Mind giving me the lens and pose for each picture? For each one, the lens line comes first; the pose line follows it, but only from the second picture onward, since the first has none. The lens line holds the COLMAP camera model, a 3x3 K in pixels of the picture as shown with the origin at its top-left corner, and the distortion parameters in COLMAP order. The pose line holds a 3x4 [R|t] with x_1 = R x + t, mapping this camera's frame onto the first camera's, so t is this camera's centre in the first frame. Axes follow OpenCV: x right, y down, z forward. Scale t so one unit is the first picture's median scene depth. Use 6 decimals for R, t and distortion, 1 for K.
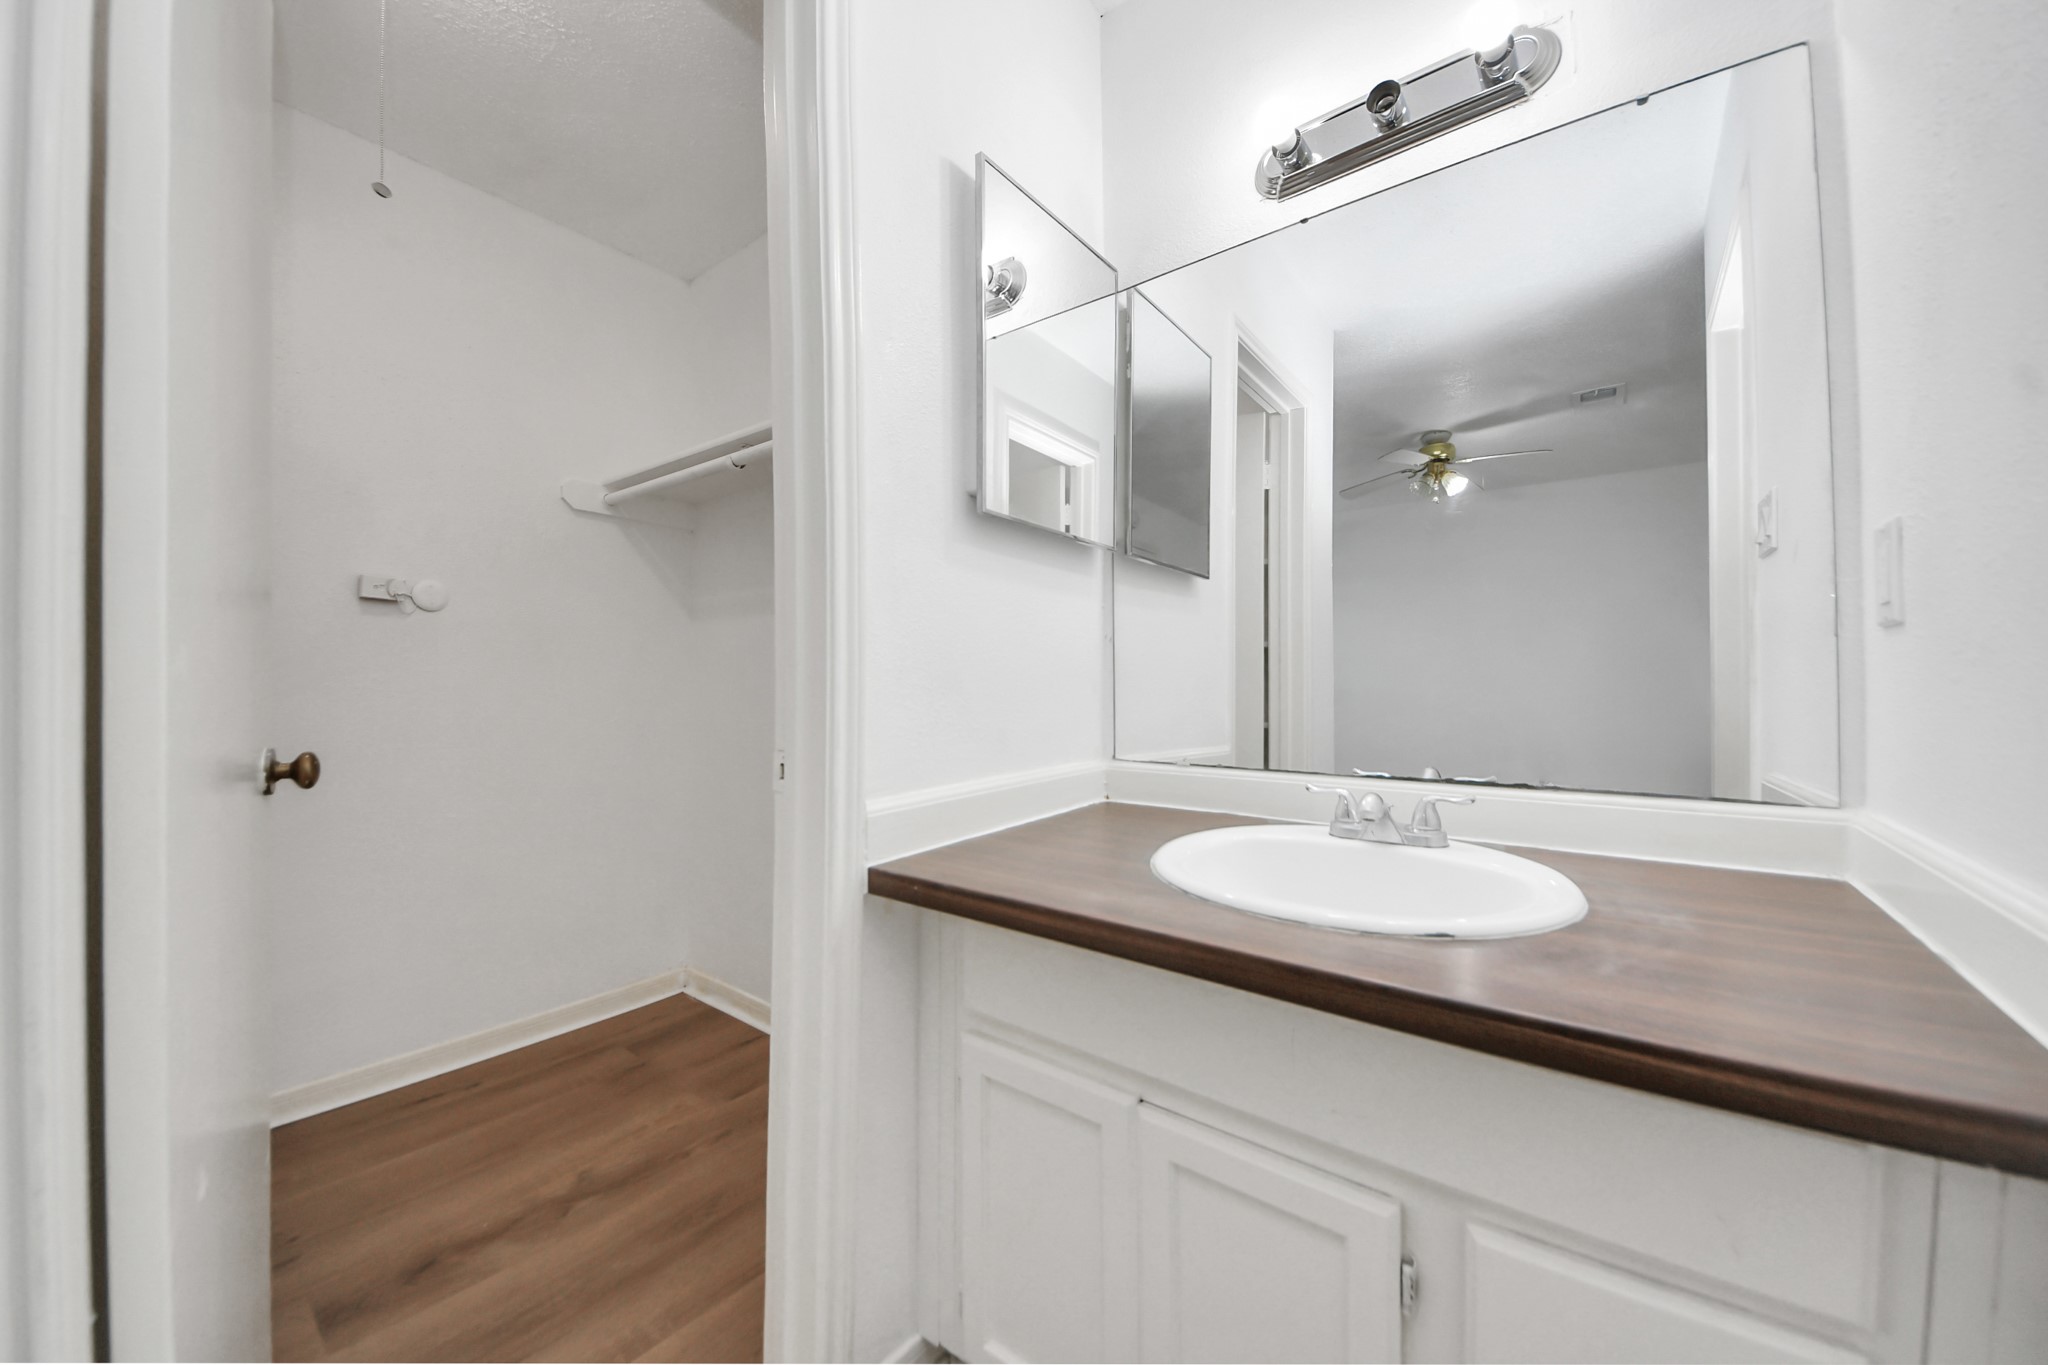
lens RADIAL K [[726.4, 0, 1025.9], [0, 726.4, 684.9], [0, 0, 1]] dist [0.026665, -0.019055]
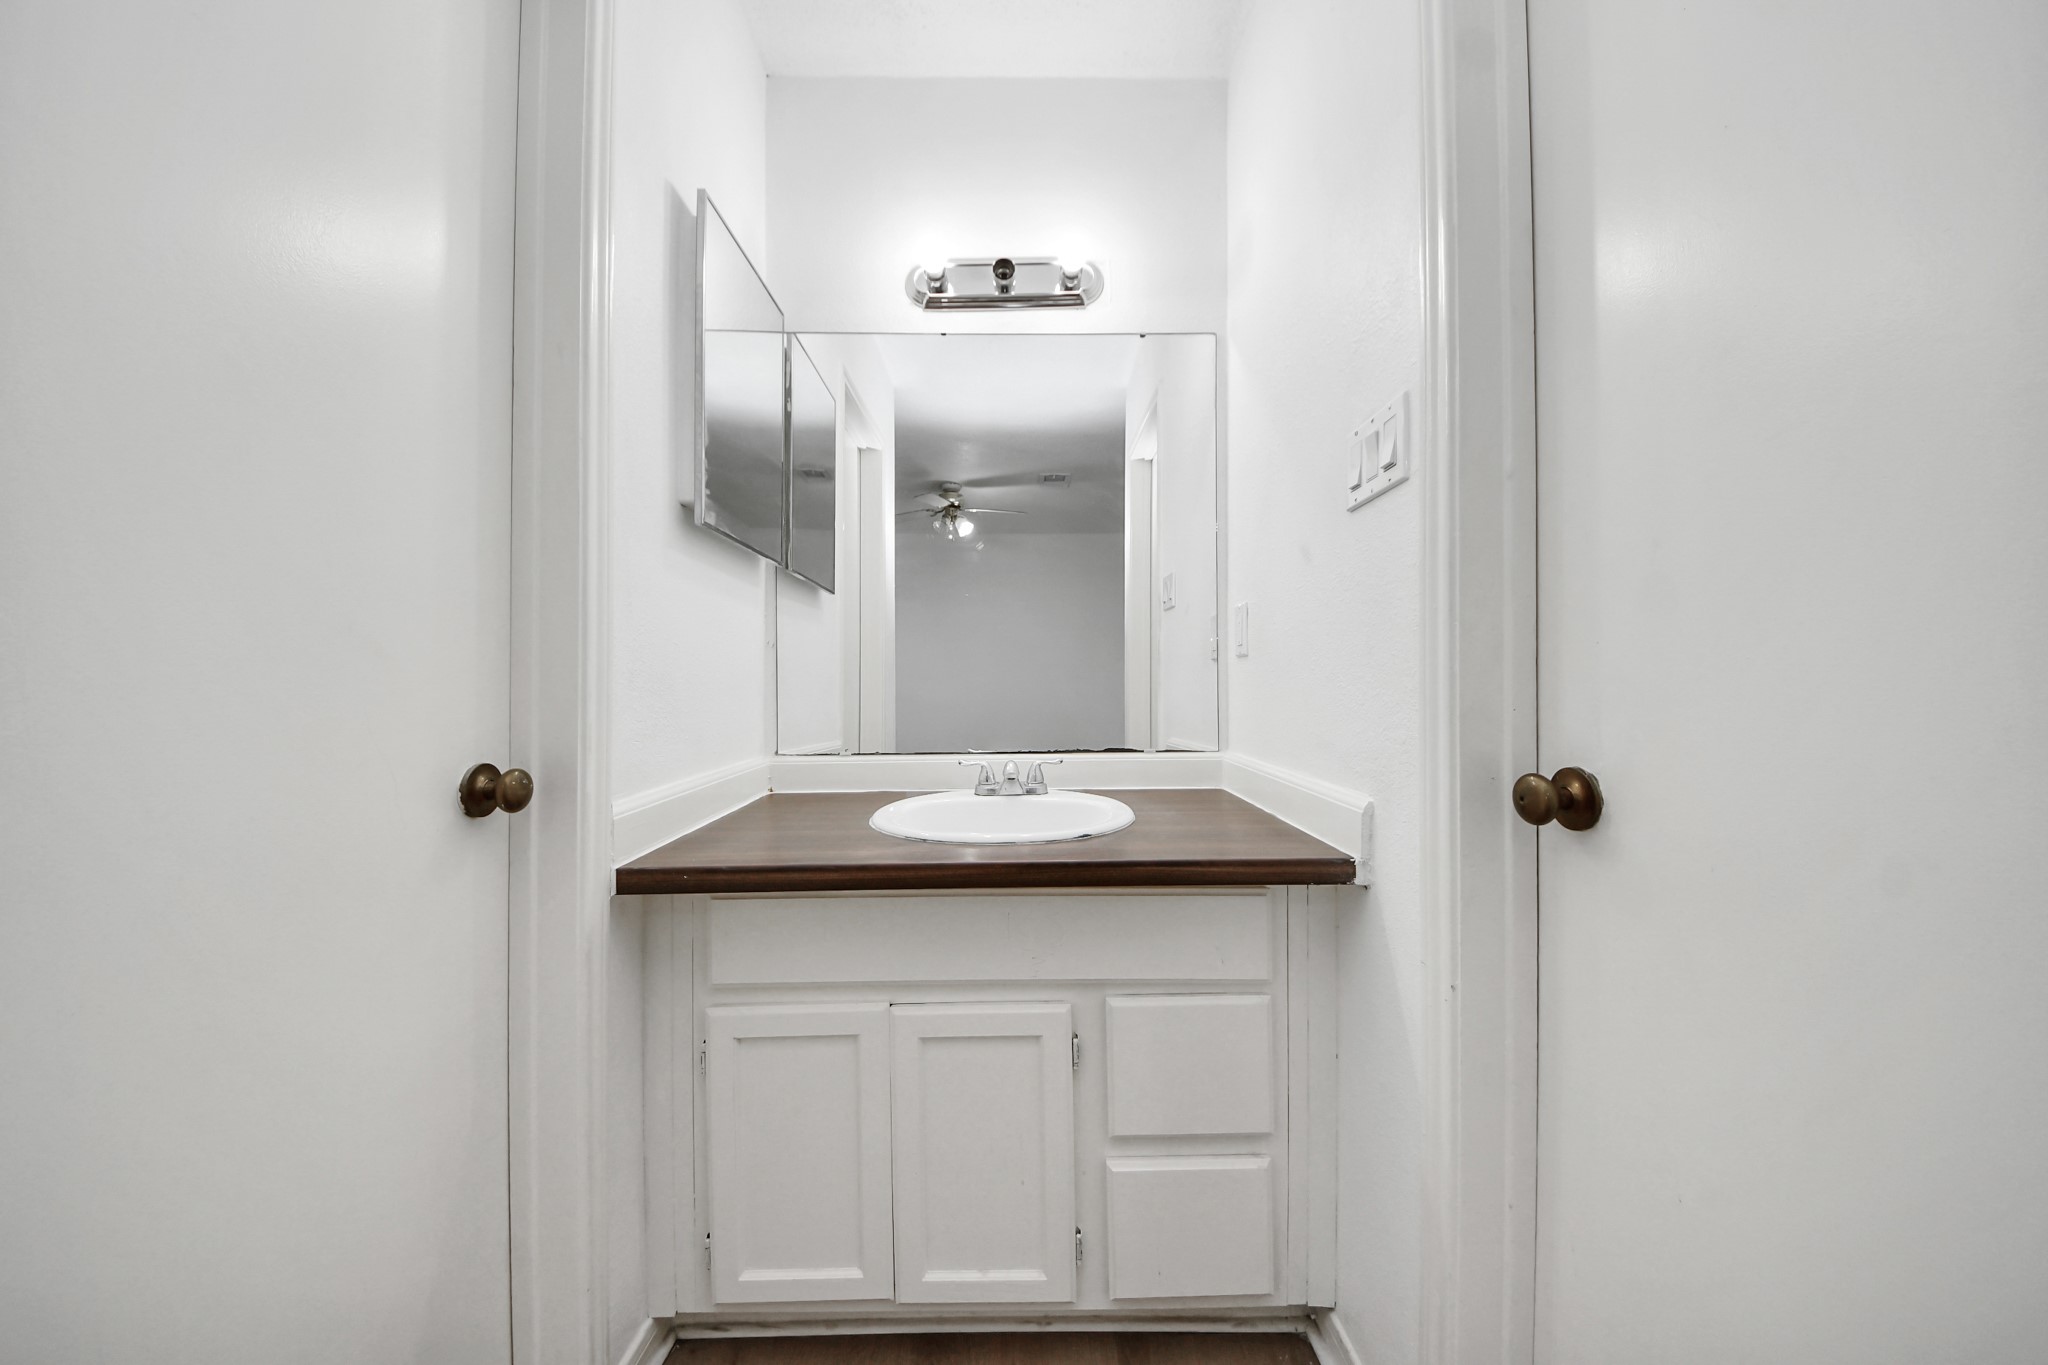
lens RADIAL K [[731.6, 0, 1032.8], [0, 731.6, 694.8], [0, 0, 1]] dist [0.002579, -0.000308]
pose [[0.770830, -0.008005, 0.636991, -0.362737], [0.002212, 0.999949, 0.009889, 0.001774], [-0.637037, -0.006214, 0.770808, -0.126000]]
